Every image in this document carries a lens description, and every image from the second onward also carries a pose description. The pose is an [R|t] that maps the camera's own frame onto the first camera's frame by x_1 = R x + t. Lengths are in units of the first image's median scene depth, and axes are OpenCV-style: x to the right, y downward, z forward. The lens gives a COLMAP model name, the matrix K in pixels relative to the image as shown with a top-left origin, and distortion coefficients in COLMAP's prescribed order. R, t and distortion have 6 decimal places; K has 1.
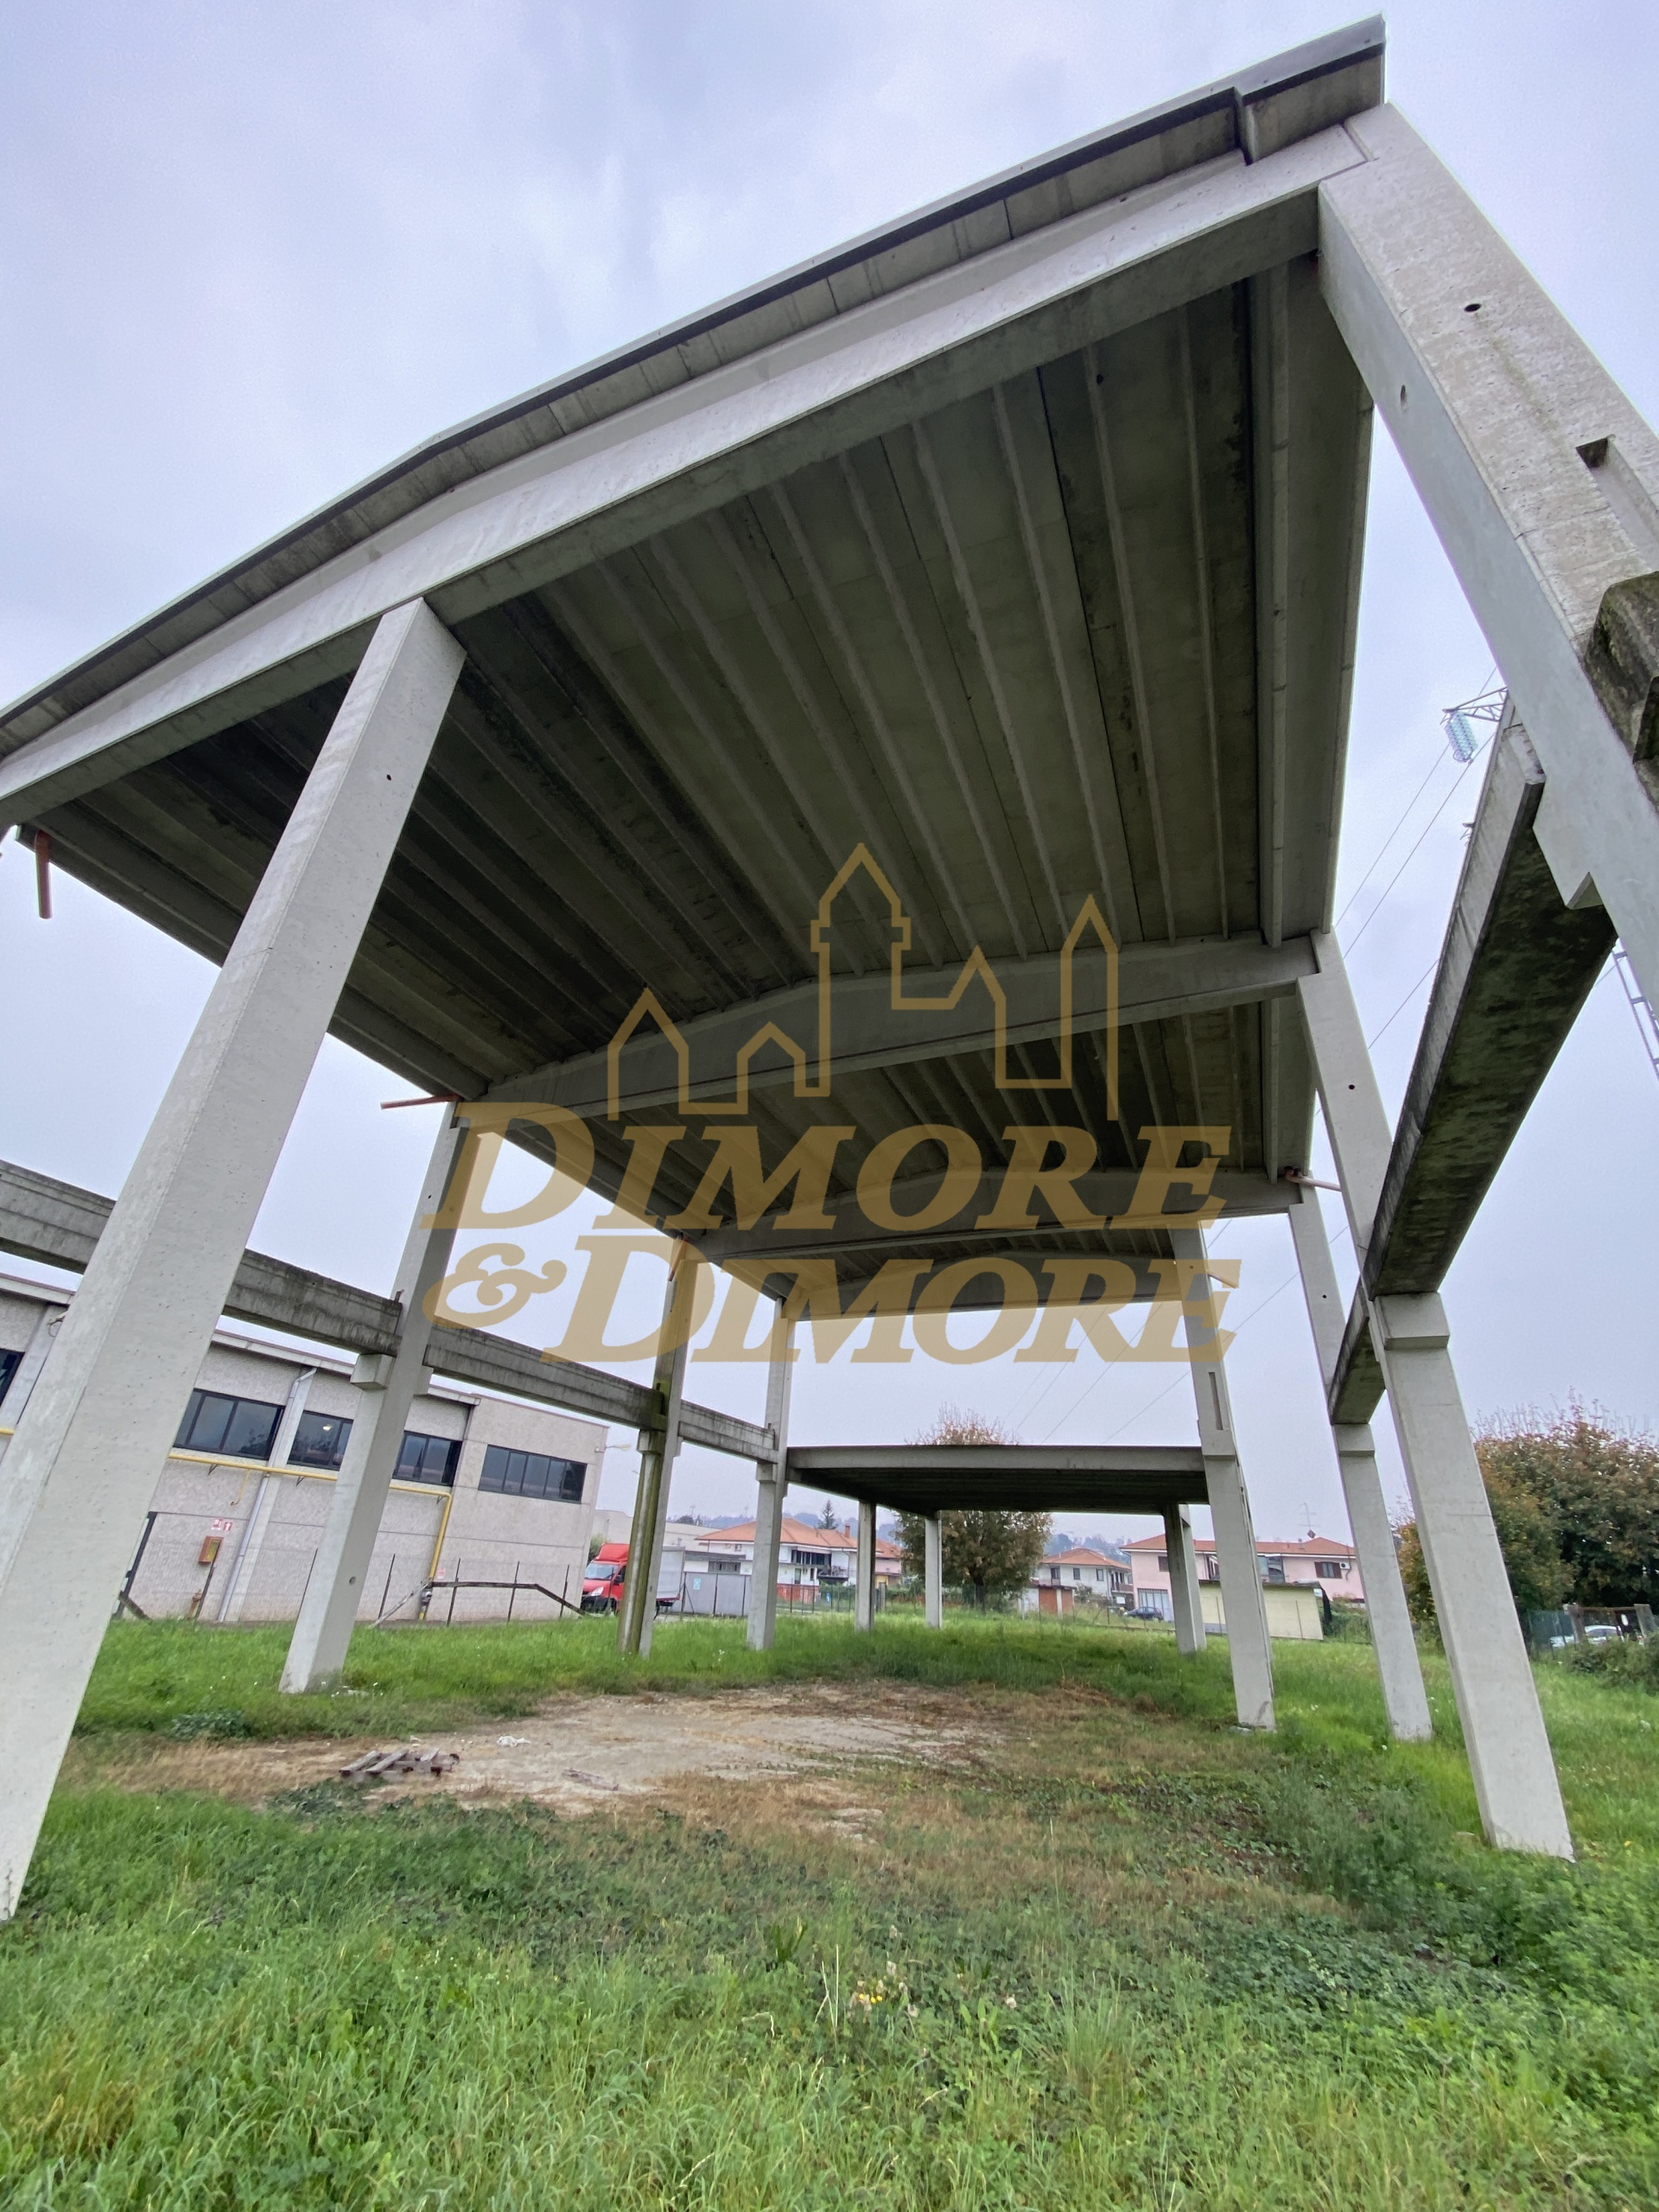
lens RADIAL K [[902.7, 0, 822.6], [0, 902.7, 1106.7], [0, 0, 1]] dist [0.001544, -0.000182]
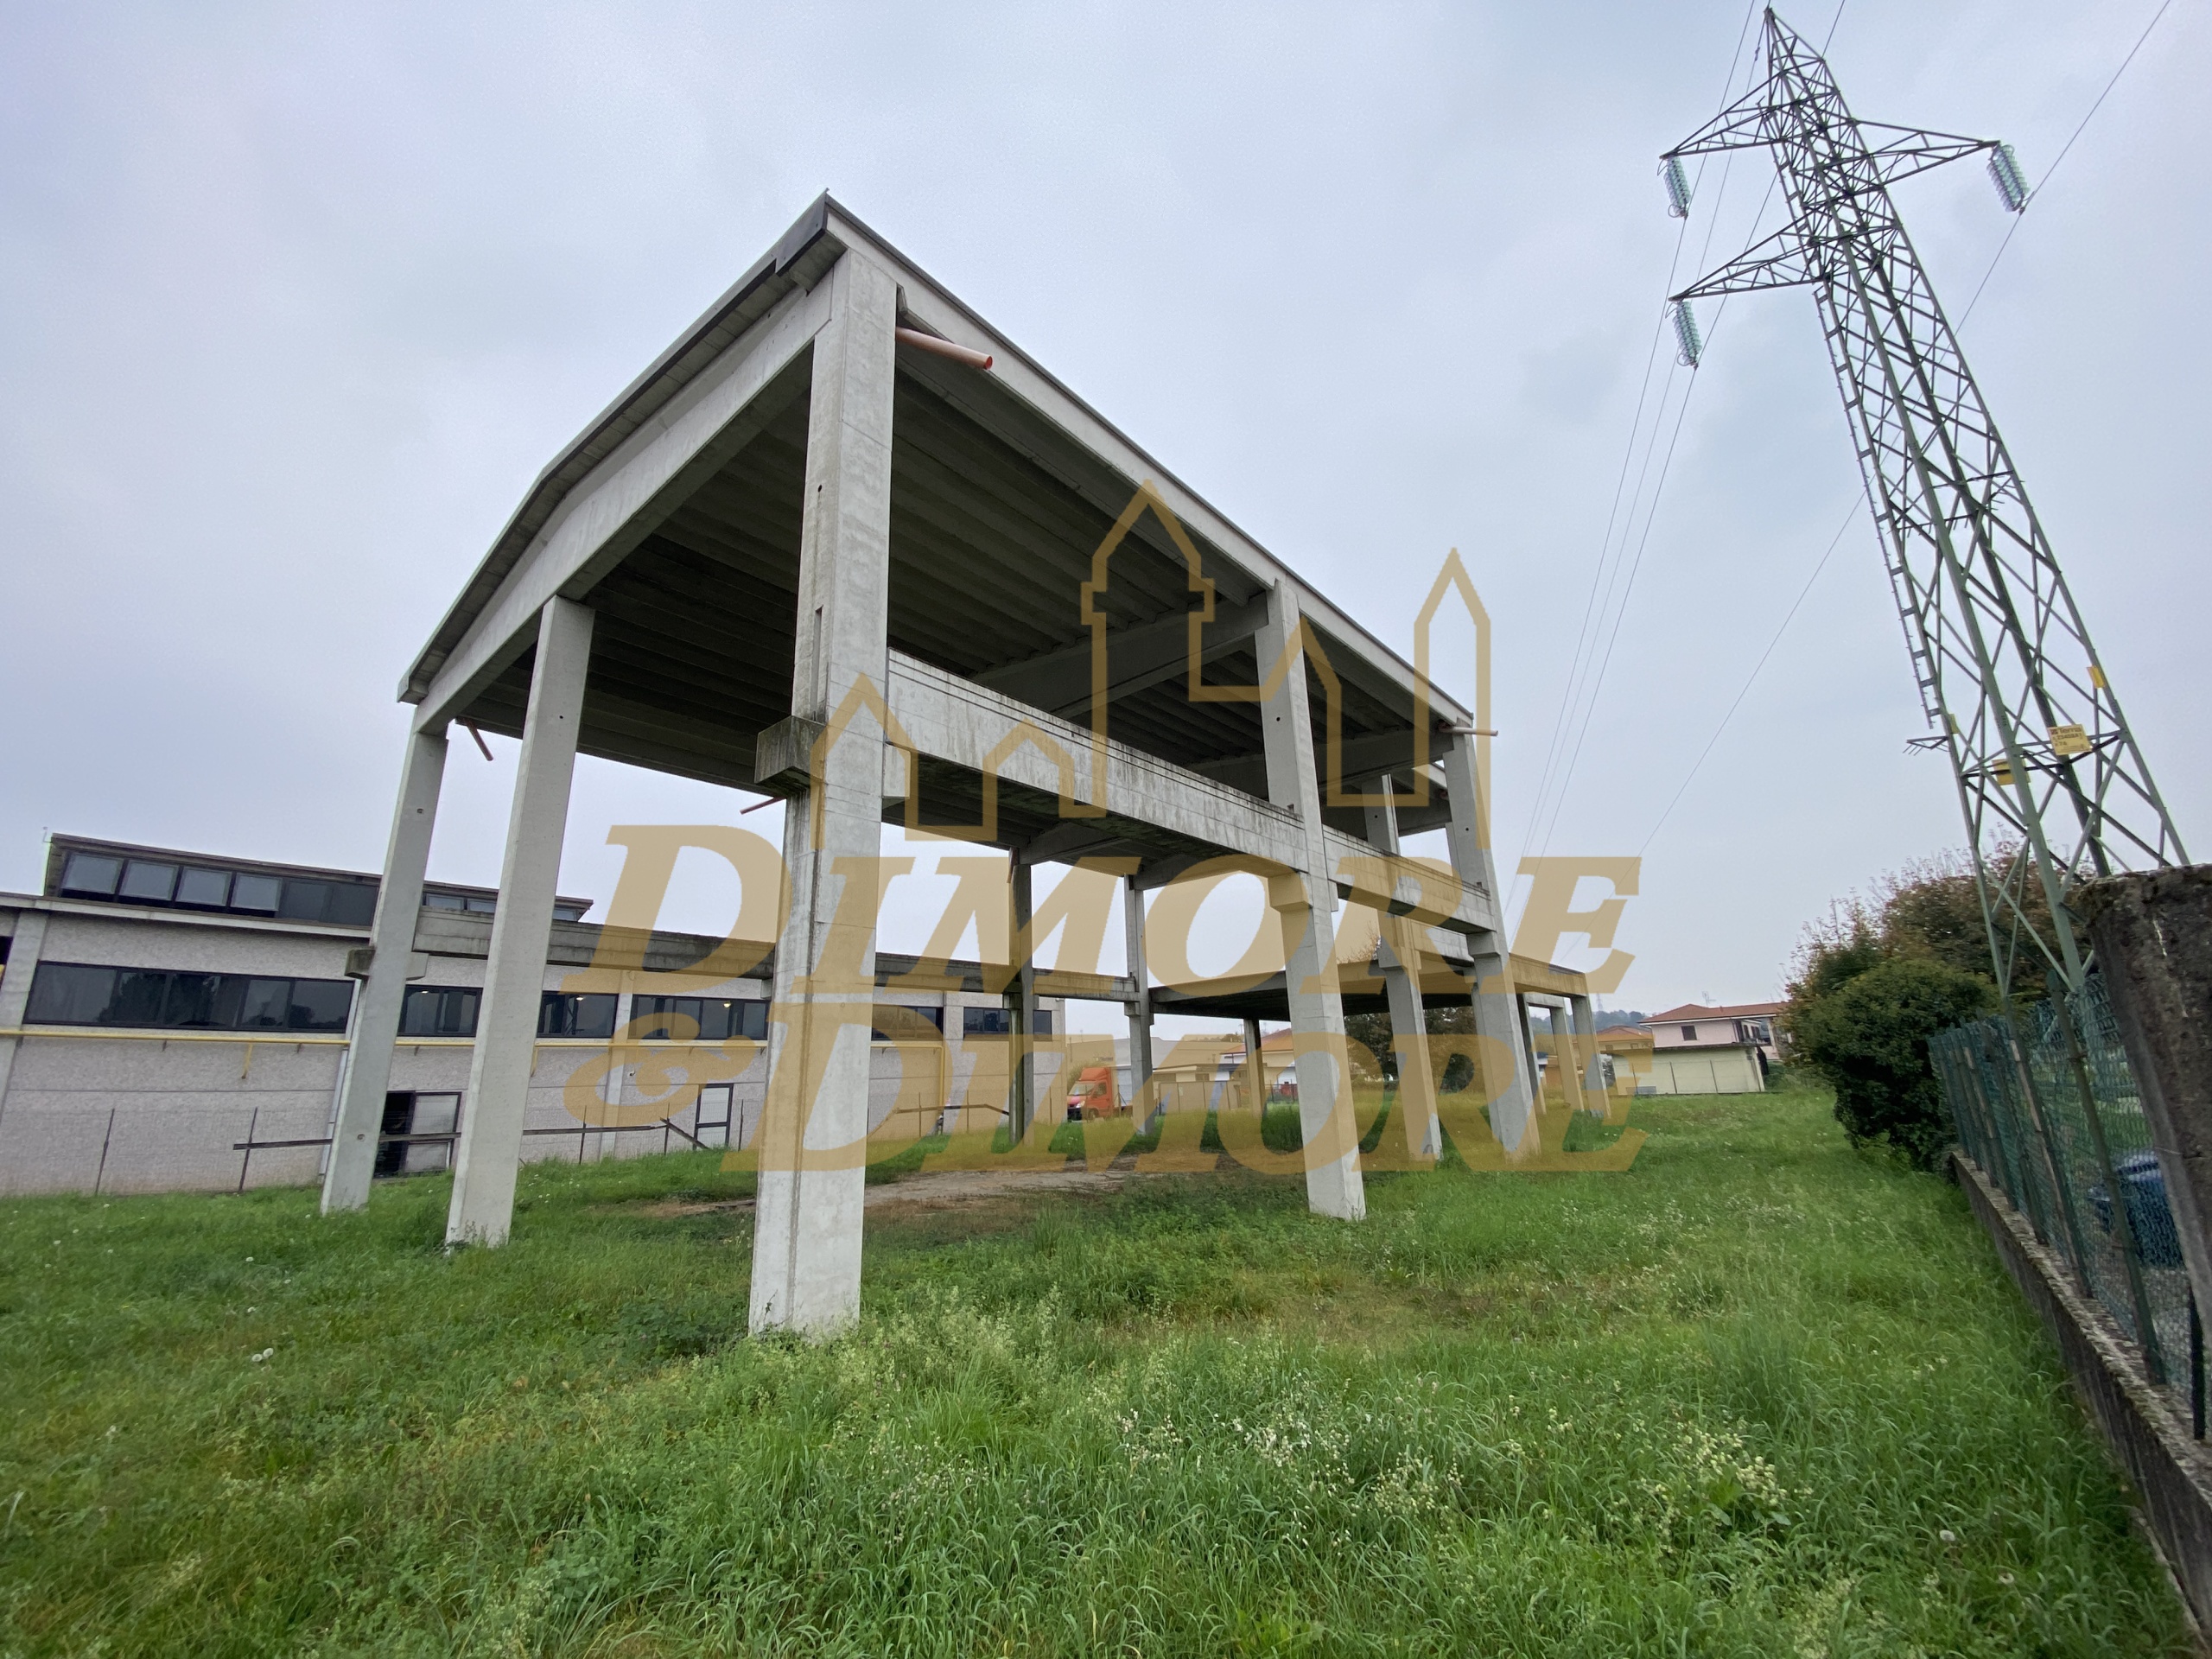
lens RADIAL K [[902.7, 0, 1115.9], [0, 902.7, 828.3], [0, 0, 1]] dist [0.001544, -0.000182]
pose [[0.952106, -0.163843, -0.258168, 0.282502], [0.213081, 0.961071, 0.175895, -0.065023], [0.219298, -0.222481, 0.949953, -0.147628]]
